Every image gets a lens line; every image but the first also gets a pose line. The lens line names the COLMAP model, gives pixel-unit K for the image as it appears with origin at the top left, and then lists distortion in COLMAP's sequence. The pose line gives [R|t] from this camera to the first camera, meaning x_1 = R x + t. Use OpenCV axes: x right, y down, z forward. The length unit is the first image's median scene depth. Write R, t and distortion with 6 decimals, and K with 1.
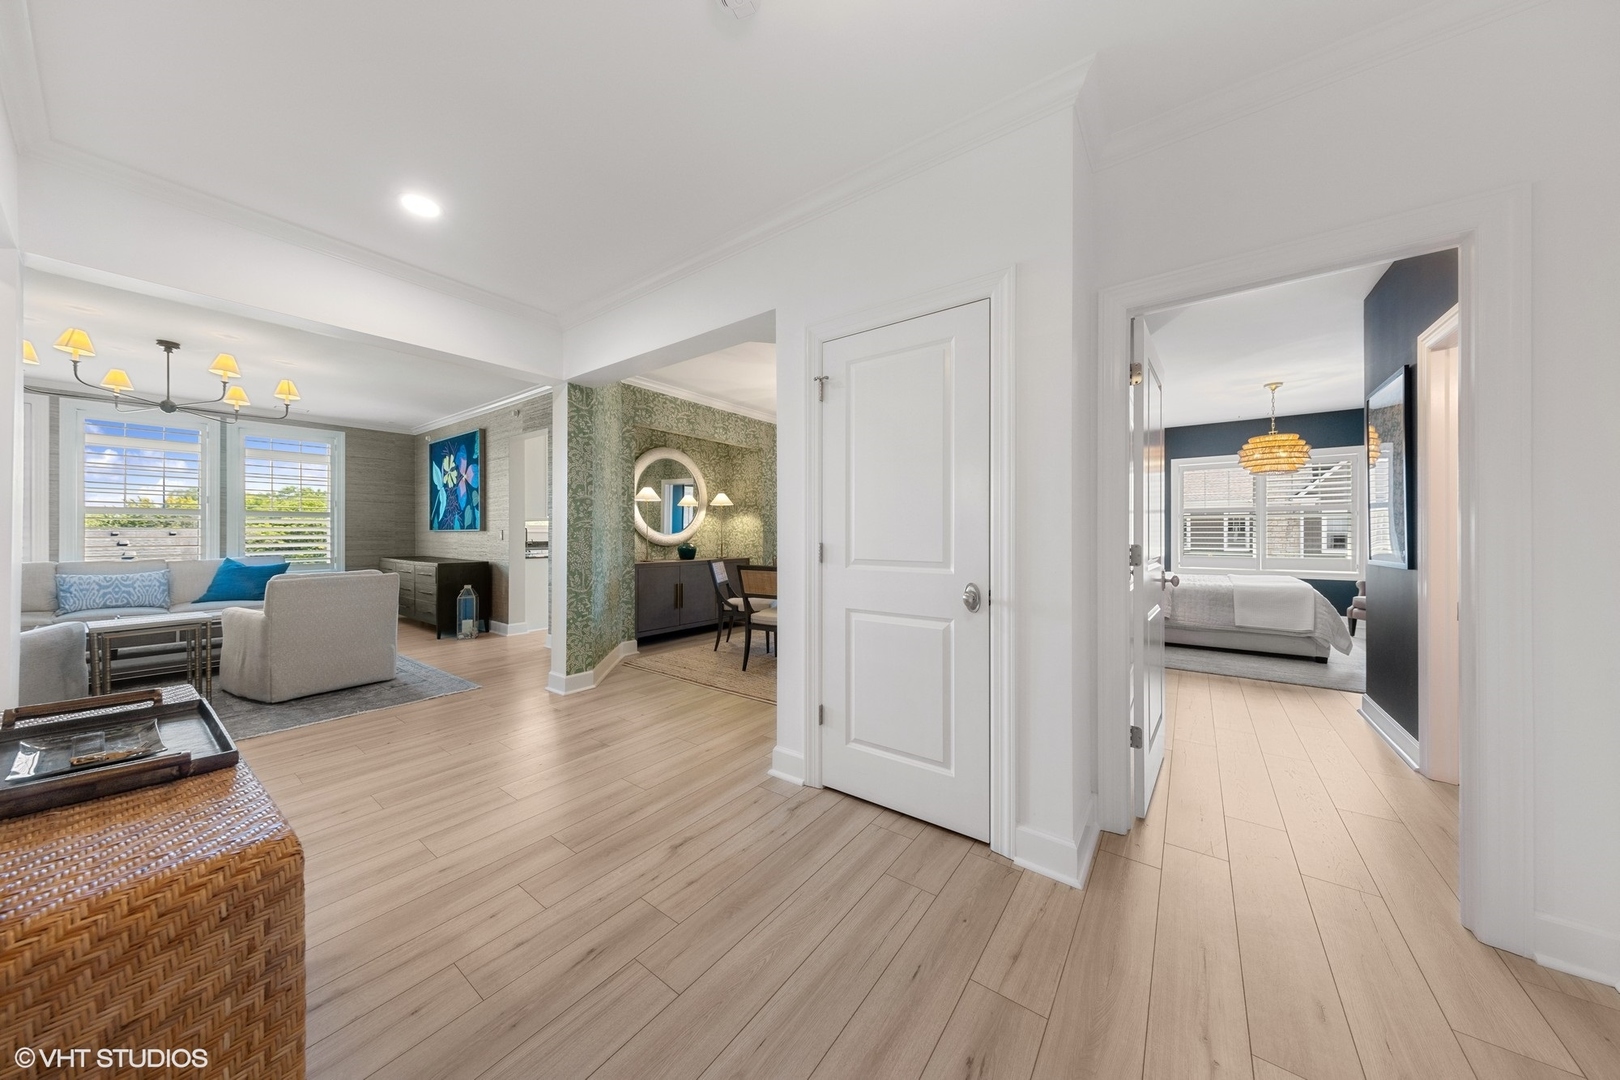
lens RADIAL K [[519.5, 0, 816.9], [0, 519.5, 531.4], [0, 0, 1]] dist [0.000517, -0.000017]
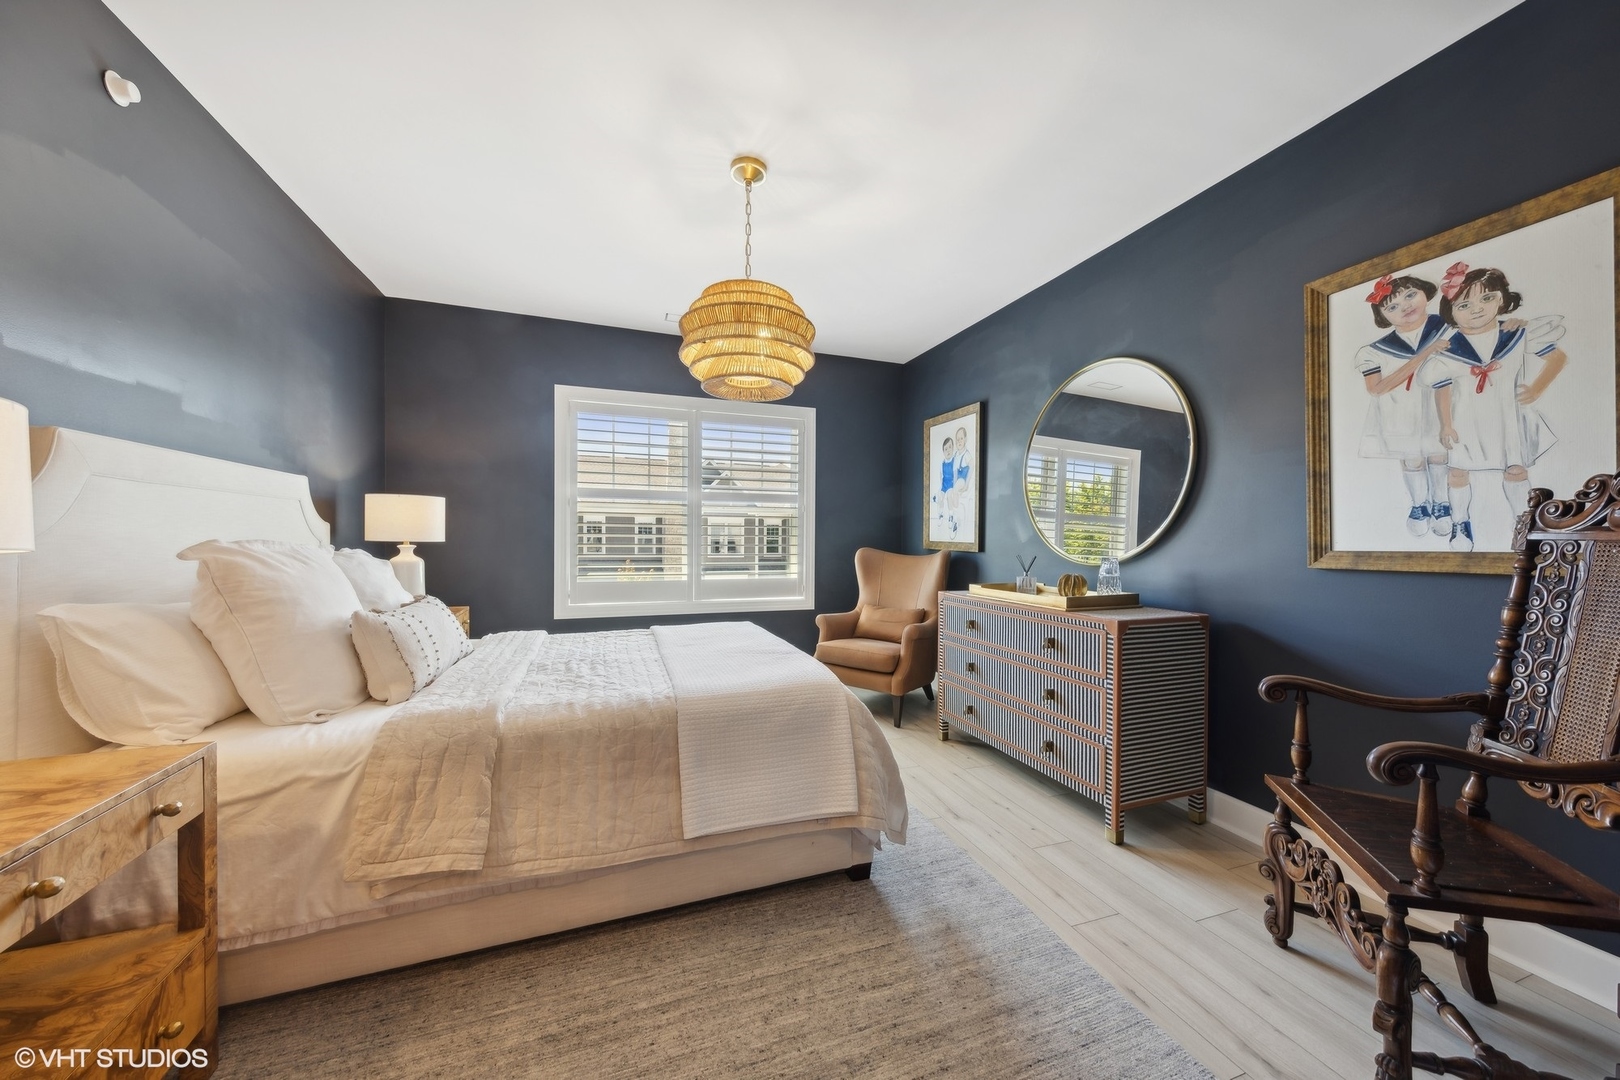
lens RADIAL K [[544.9, 0, 810.2], [0, 544.9, 527.2], [0, 0, 1]] dist [-0.000598, -0.000025]
pose [[0.561208, 0.020449, 0.827422, 0.563877], [-0.004489, 0.999755, -0.021663, 0.000958], [-0.827663, 0.008443, 0.561163, 0.738801]]
